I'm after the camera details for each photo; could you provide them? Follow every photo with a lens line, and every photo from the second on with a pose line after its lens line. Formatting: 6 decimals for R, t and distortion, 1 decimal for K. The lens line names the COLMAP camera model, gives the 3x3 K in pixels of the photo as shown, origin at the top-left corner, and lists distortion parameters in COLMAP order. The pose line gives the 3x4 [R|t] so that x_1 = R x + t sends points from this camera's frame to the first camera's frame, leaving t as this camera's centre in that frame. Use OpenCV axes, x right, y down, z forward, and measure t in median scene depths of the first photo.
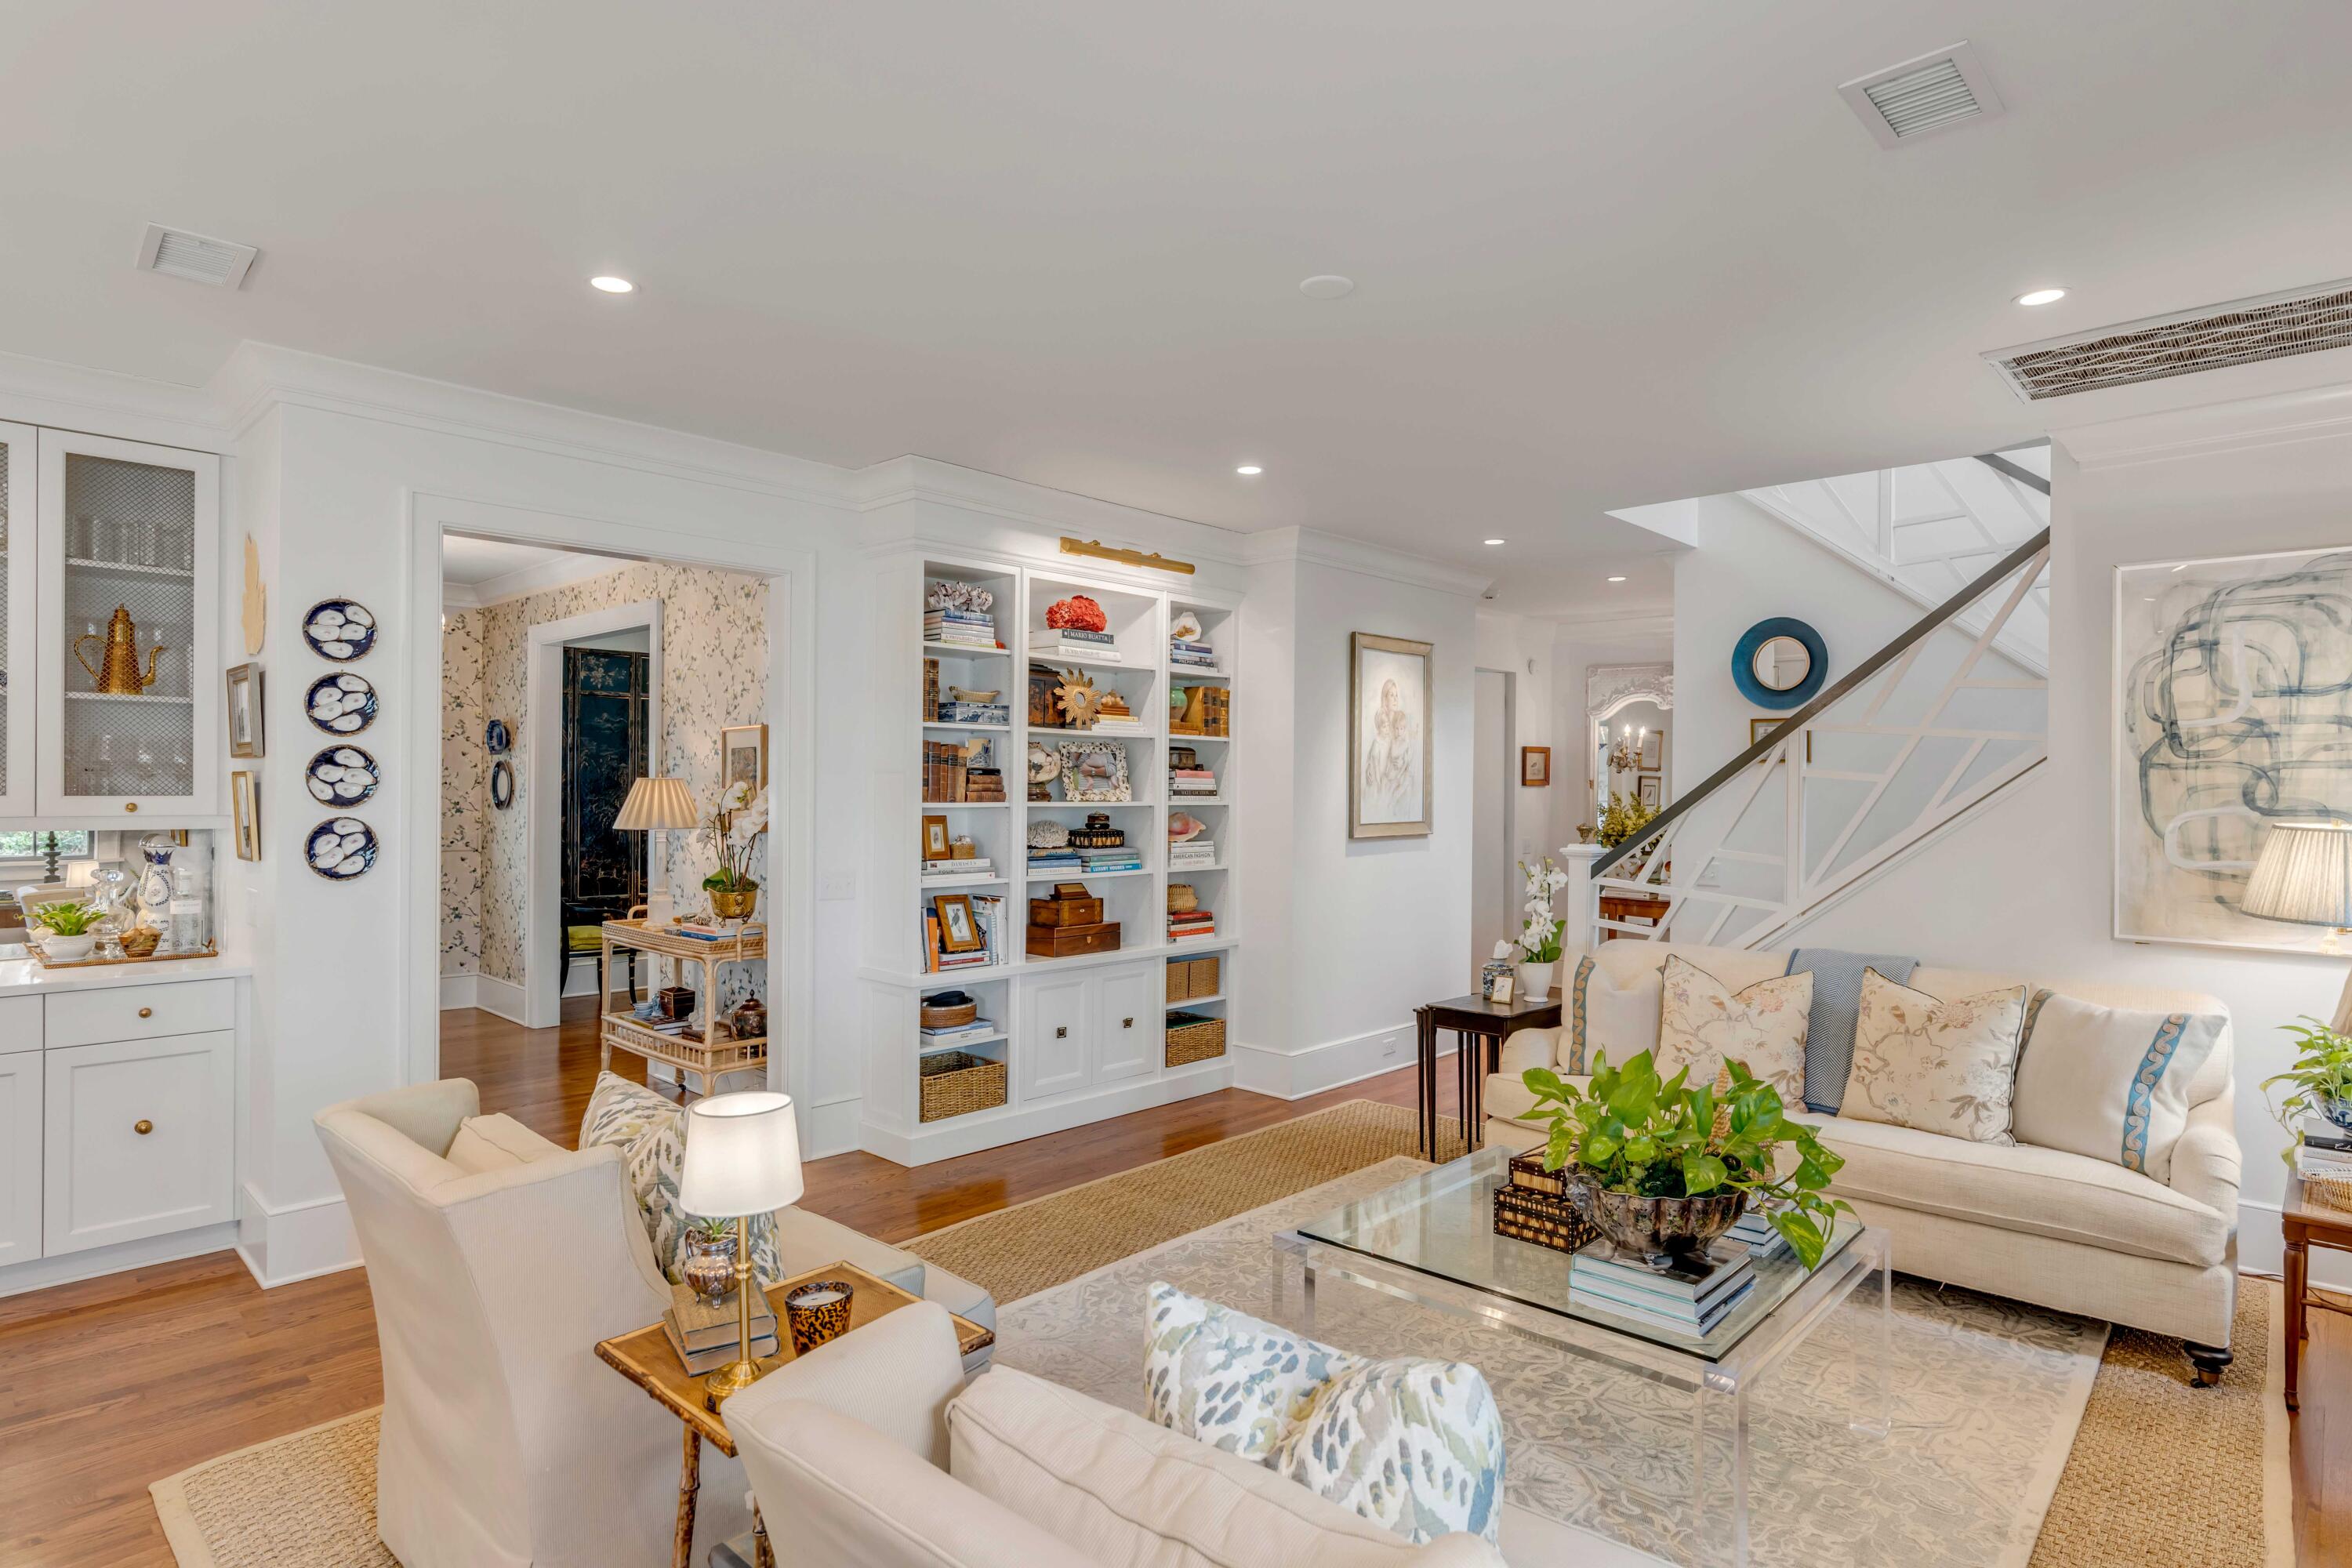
lens RADIAL K [[1238.1, 0, 1186.3], [0, 1238.1, 781.8], [0, 0, 1]] dist [-0.002297, 0.000368]
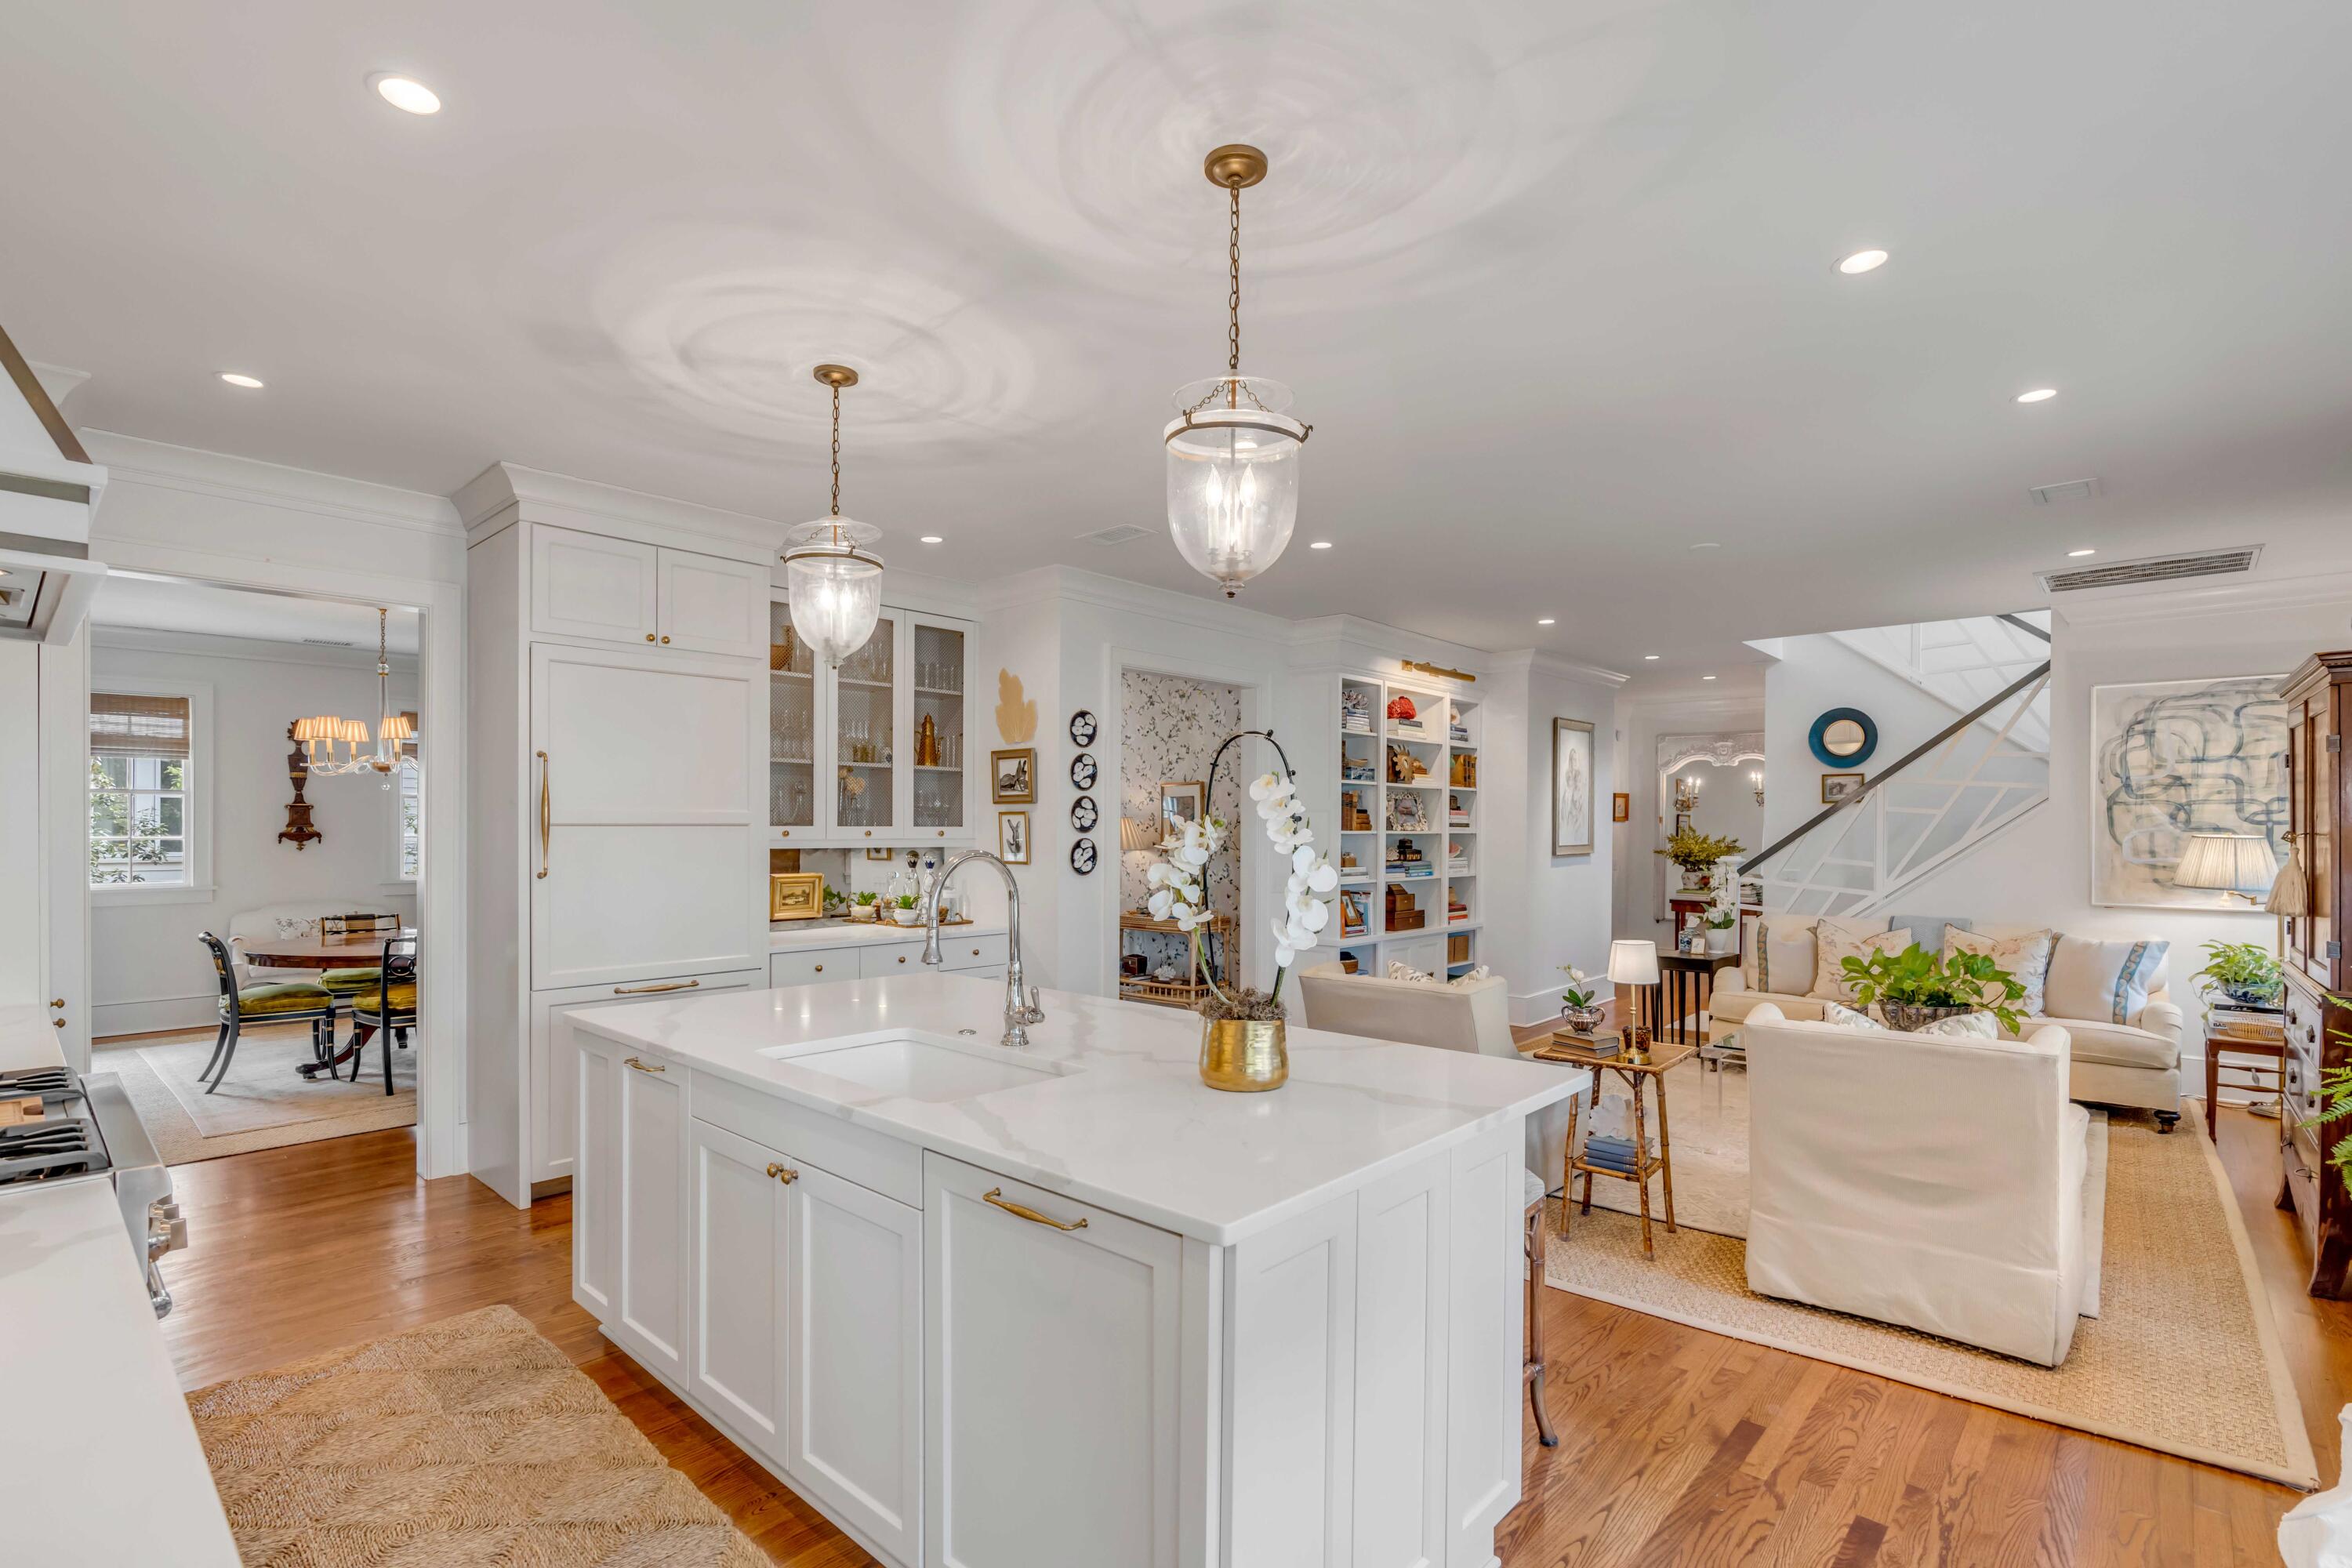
lens RADIAL K [[1082.7, 0, 1180.5], [0, 1082.7, 831.9], [0, 0, 1]] dist [-0.005538, 0.001861]
pose [[0.999791, -0.005364, 0.019718, -0.531067], [0.005229, 0.999963, 0.006882, 0.009459], [-0.019754, -0.006777, 0.999782, -0.458193]]
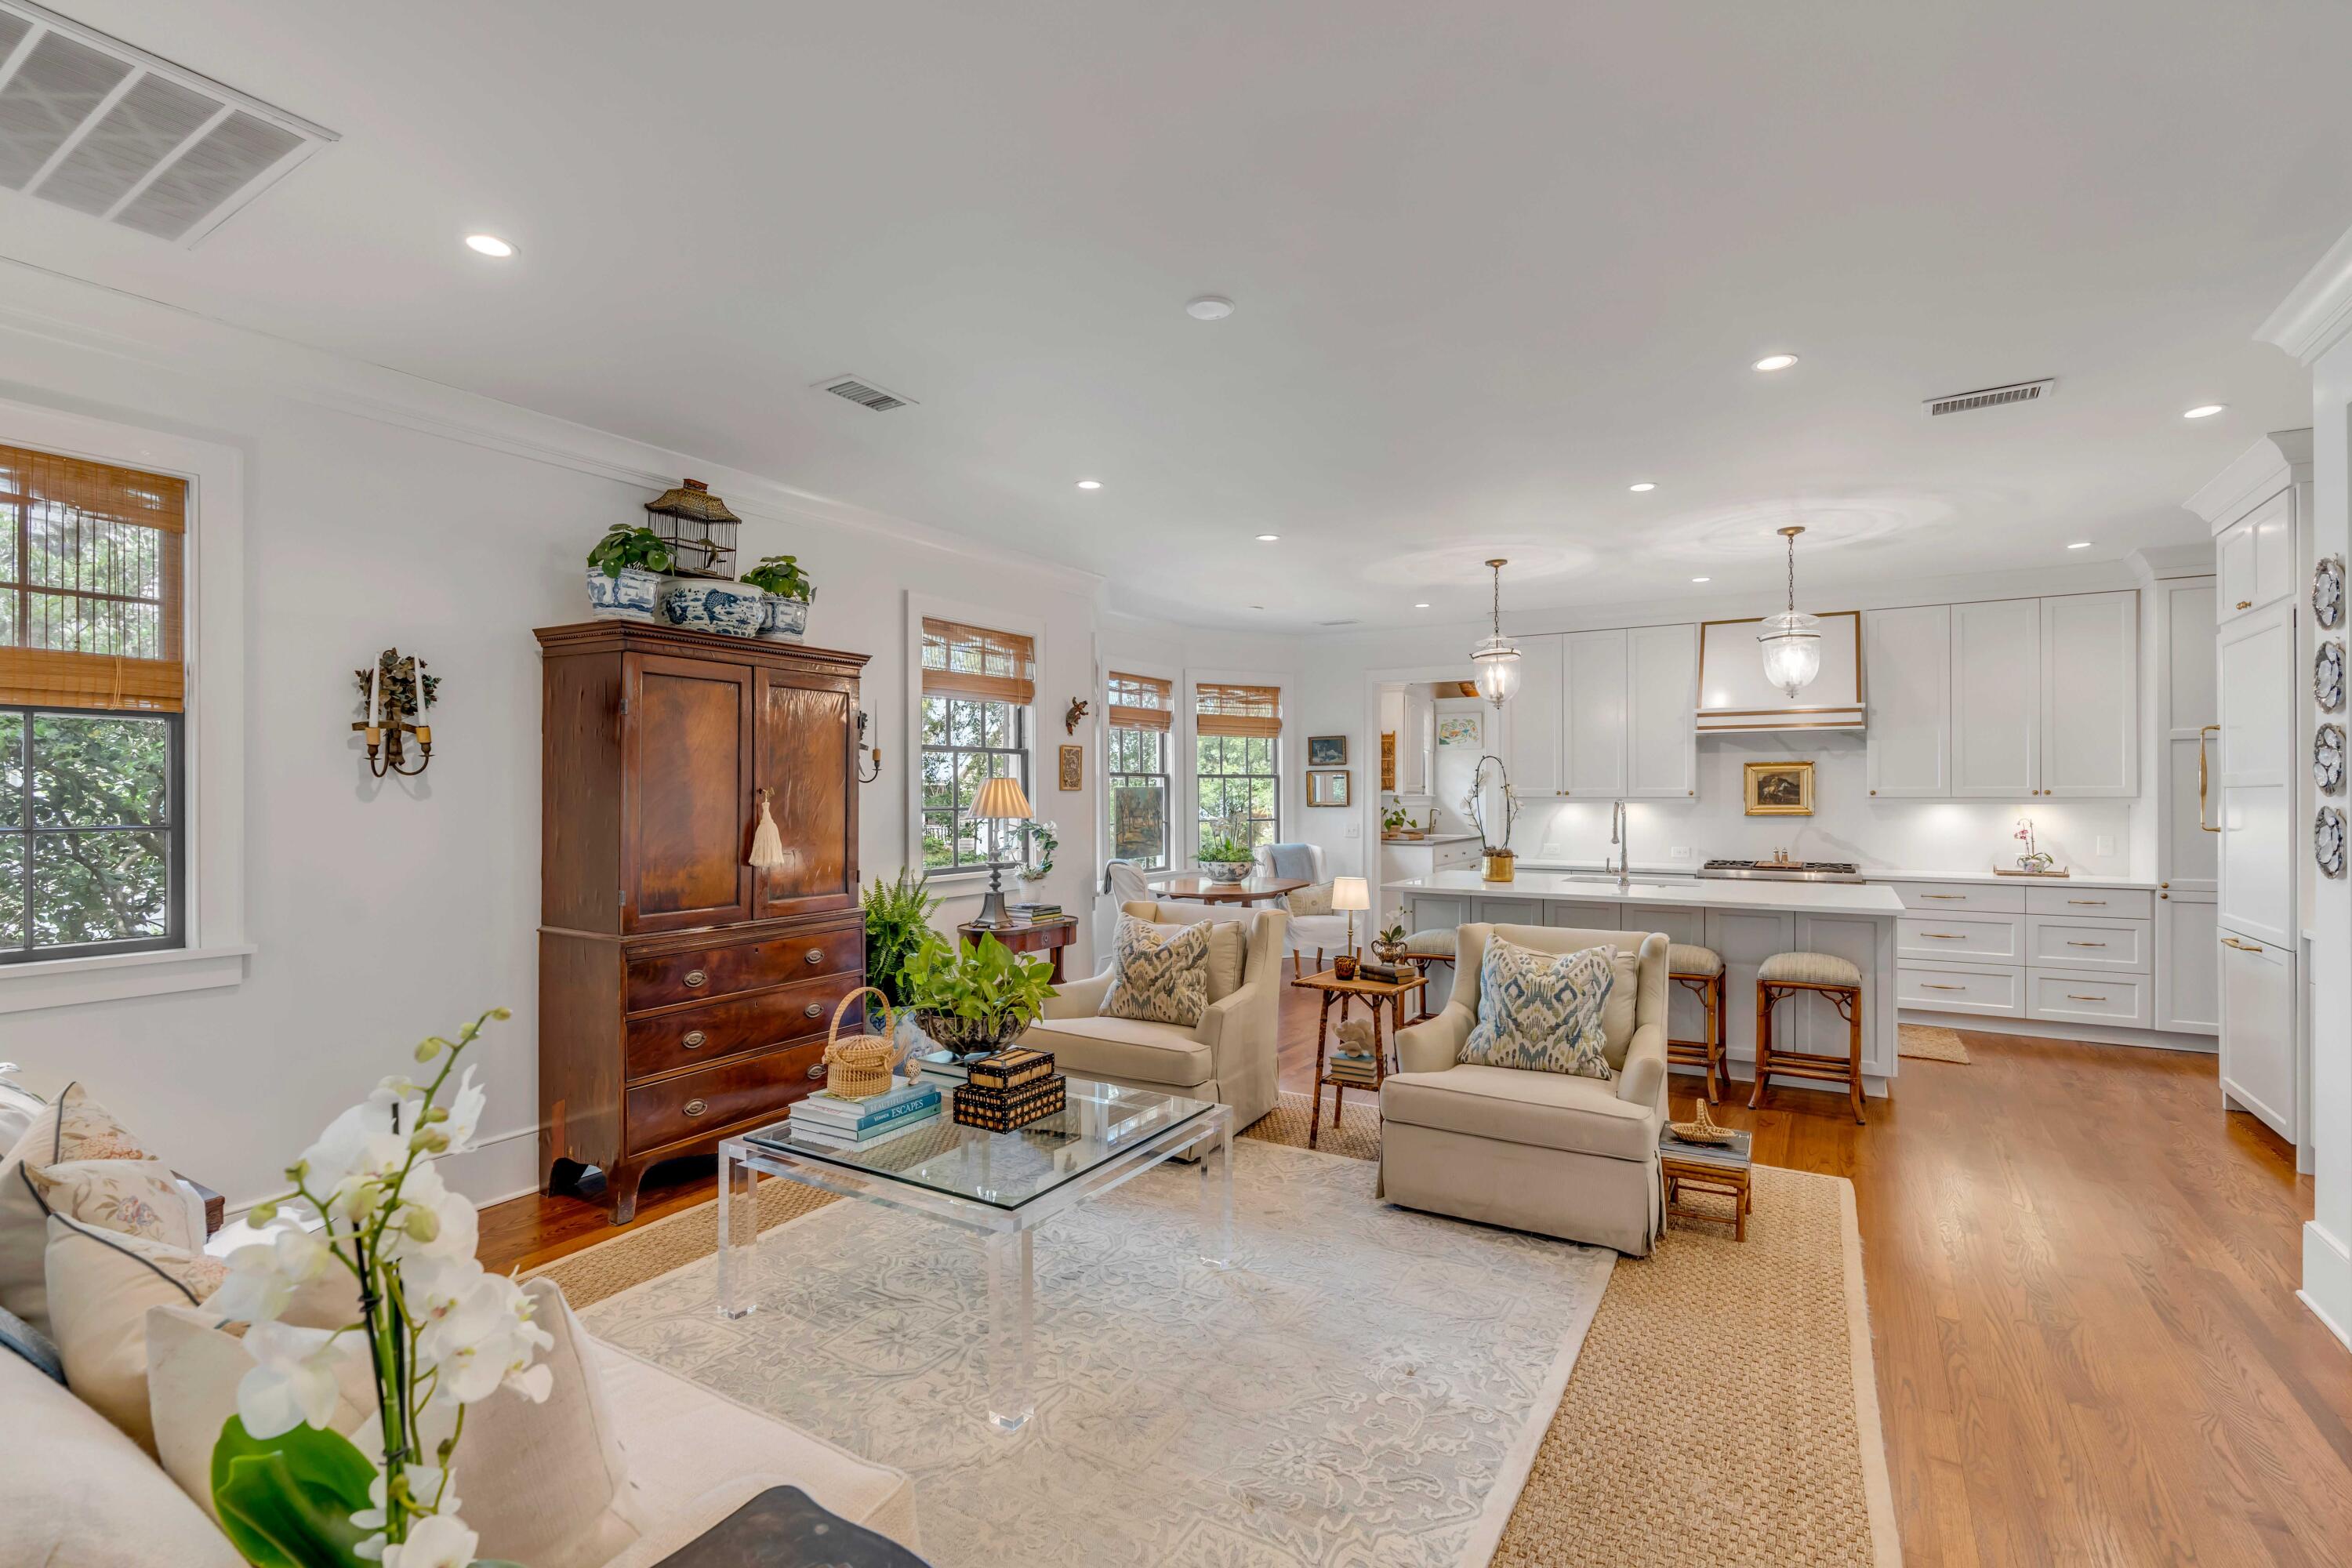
lens RADIAL K [[1082.7, 0, 1183.4], [0, 1082.7, 785.3], [0, 0, 1]] dist [-0.005538, 0.001861]
pose [[-0.976917, -0.008480, -0.213451, 0.252623], [-0.006480, 0.999928, -0.010069, 0.025068], [0.213521, -0.008453, -0.976902, 1.453587]]
